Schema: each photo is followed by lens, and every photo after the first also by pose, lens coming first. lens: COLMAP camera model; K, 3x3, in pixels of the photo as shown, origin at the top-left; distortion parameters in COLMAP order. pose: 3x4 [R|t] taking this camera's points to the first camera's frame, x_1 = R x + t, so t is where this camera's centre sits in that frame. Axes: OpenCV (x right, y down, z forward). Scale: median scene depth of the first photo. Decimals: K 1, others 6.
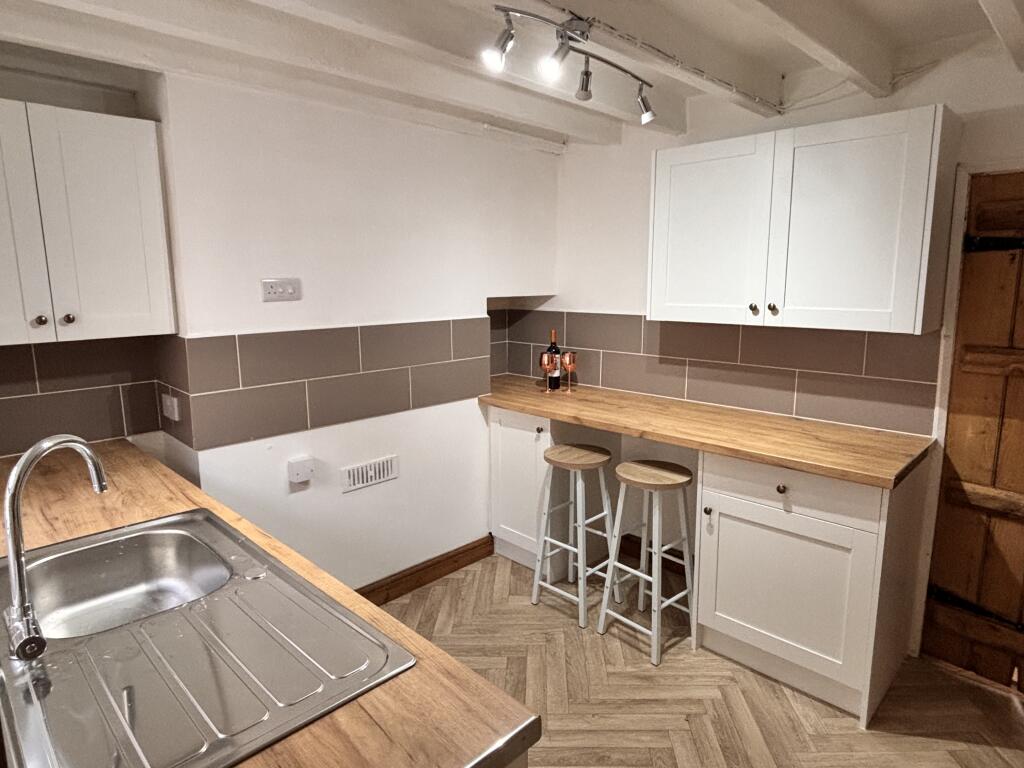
lens RADIAL K [[611.7, 0, 511.3], [0, 611.7, 378.2], [0, 0, 1]] dist [-0.000937, 0.000113]
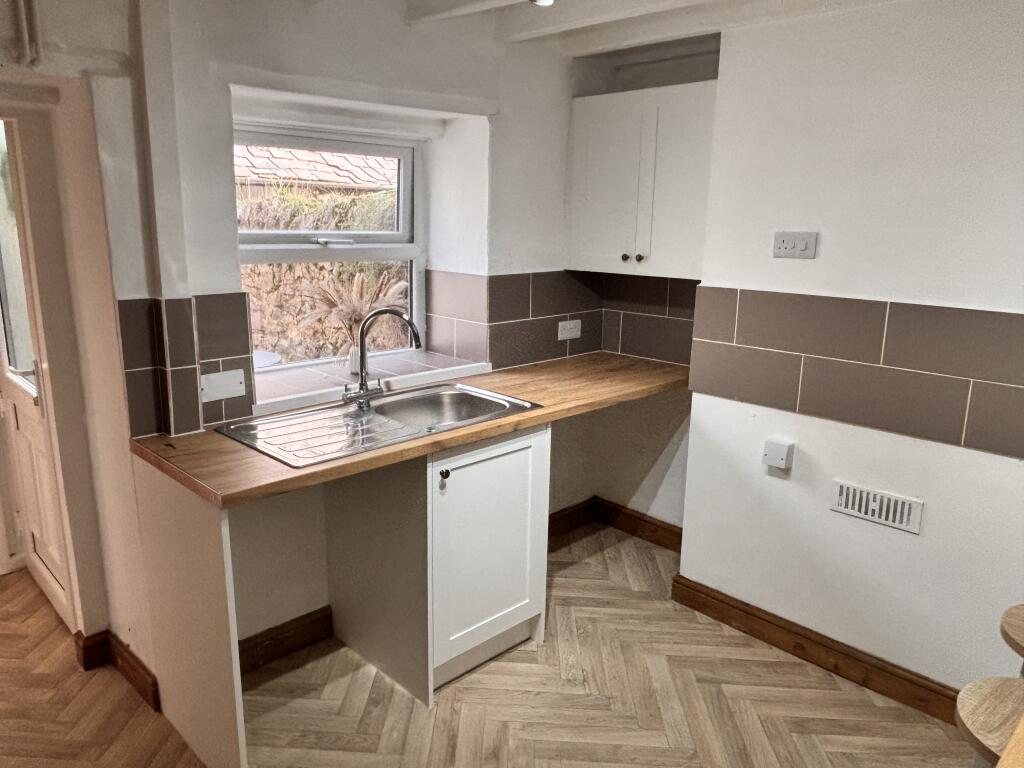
lens RADIAL K [[729.4, 0, 513.8], [0, 729.4, 385.9], [0, 0, 1]] dist [0.007014, 0.000207]
pose [[-0.007120, 0.236647, -0.971569, 0.640833], [-0.181371, 0.955174, 0.233983, -0.116282], [0.983389, 0.177880, 0.036121, 0.571893]]
